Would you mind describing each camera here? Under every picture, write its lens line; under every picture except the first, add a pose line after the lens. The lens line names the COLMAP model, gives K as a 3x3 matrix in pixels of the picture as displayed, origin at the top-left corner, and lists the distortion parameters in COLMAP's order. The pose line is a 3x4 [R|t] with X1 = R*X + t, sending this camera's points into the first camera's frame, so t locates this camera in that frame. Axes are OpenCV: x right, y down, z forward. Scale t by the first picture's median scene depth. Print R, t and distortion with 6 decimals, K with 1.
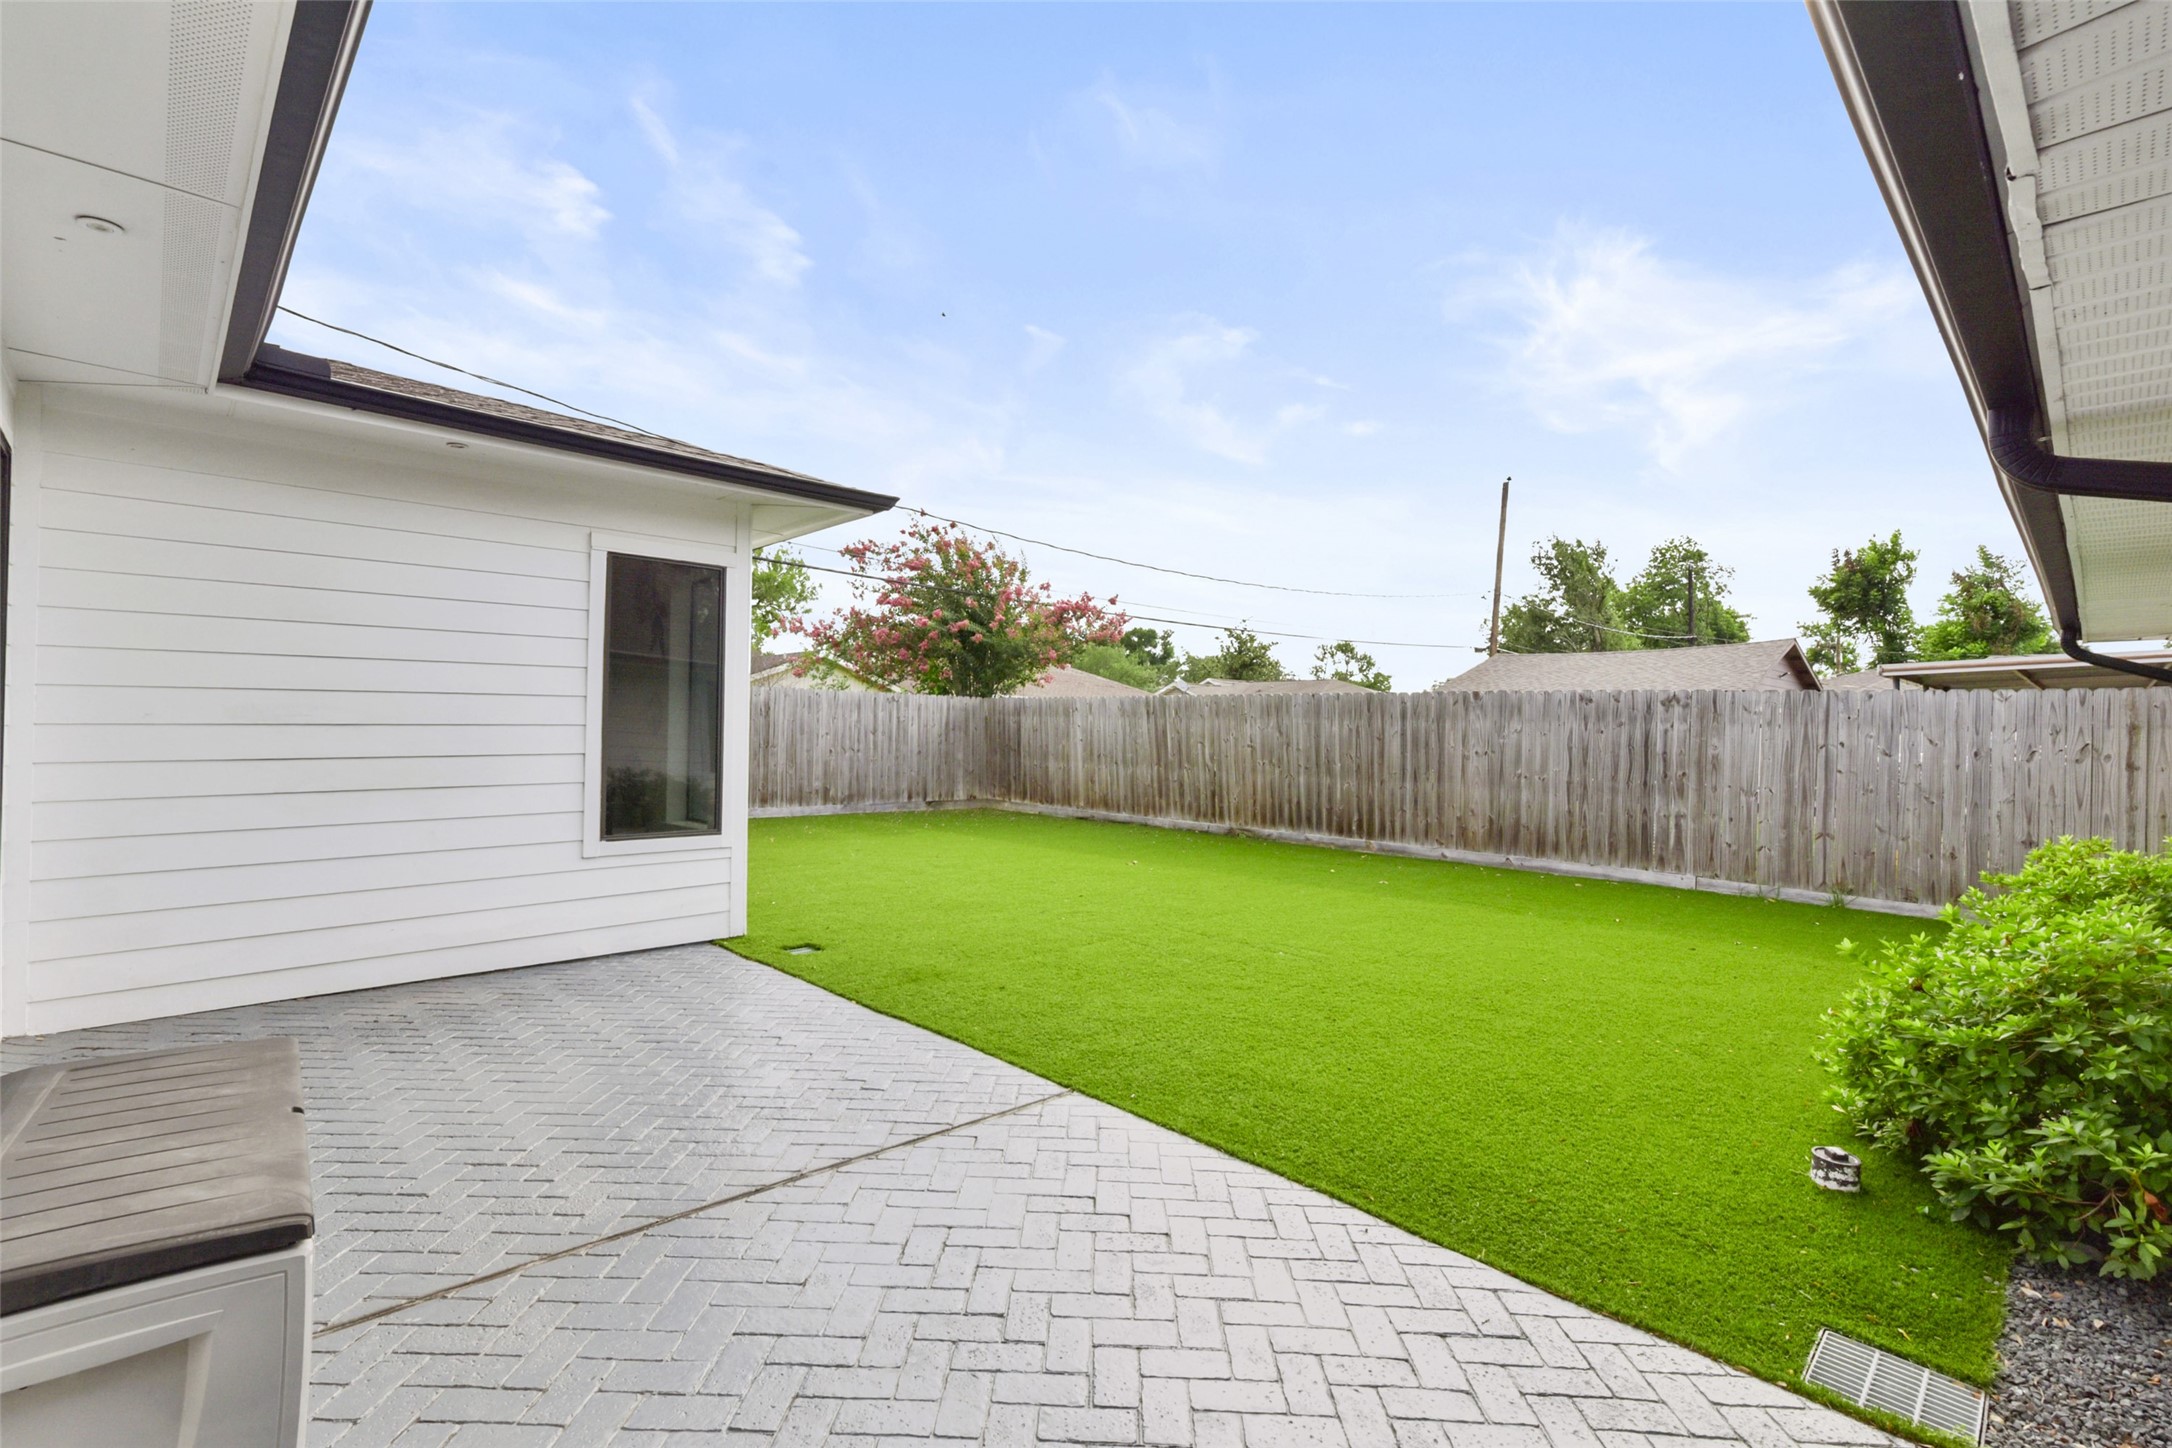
lens RADIAL K [[978.6, 0, 1086.0], [0, 978.6, 724.0], [0, 0, 1]] dist [0.001354, 0.000403]
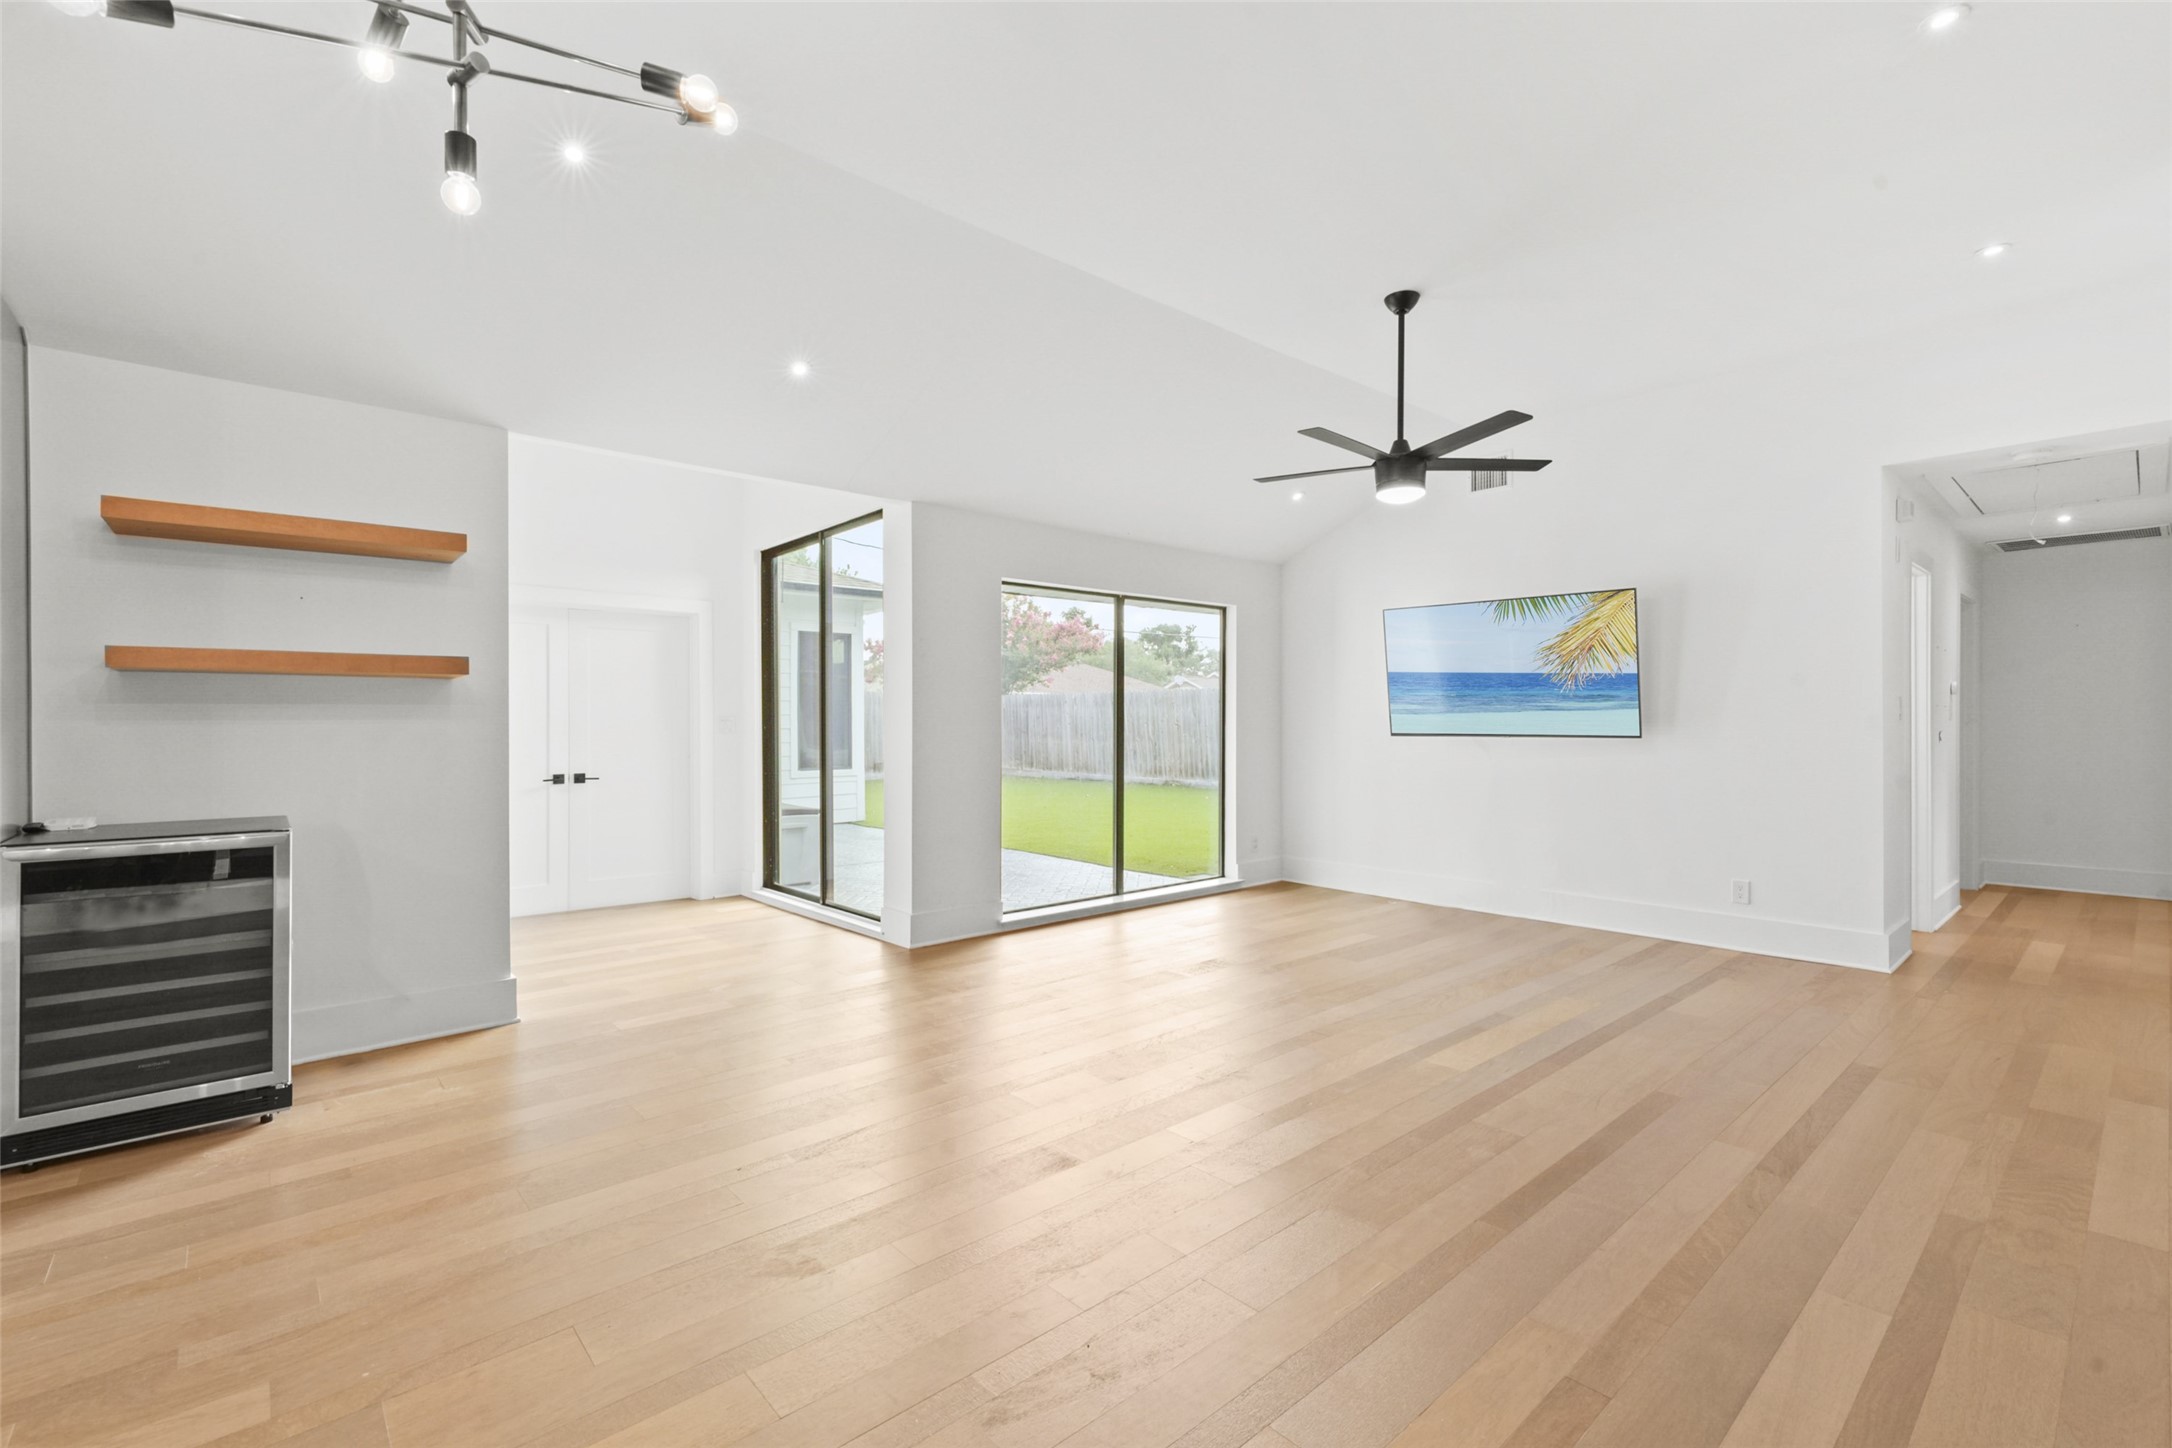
lens RADIAL K [[946.6, 0, 1094.3], [0, 946.6, 724.5], [0, 0, 1]] dist [-0.000853, 0.000120]
pose [[0.999334, -0.021490, -0.029497, 0.087348], [0.021748, 0.999728, 0.008426, 0.008106], [0.029308, -0.009062, 0.999529, -0.447517]]
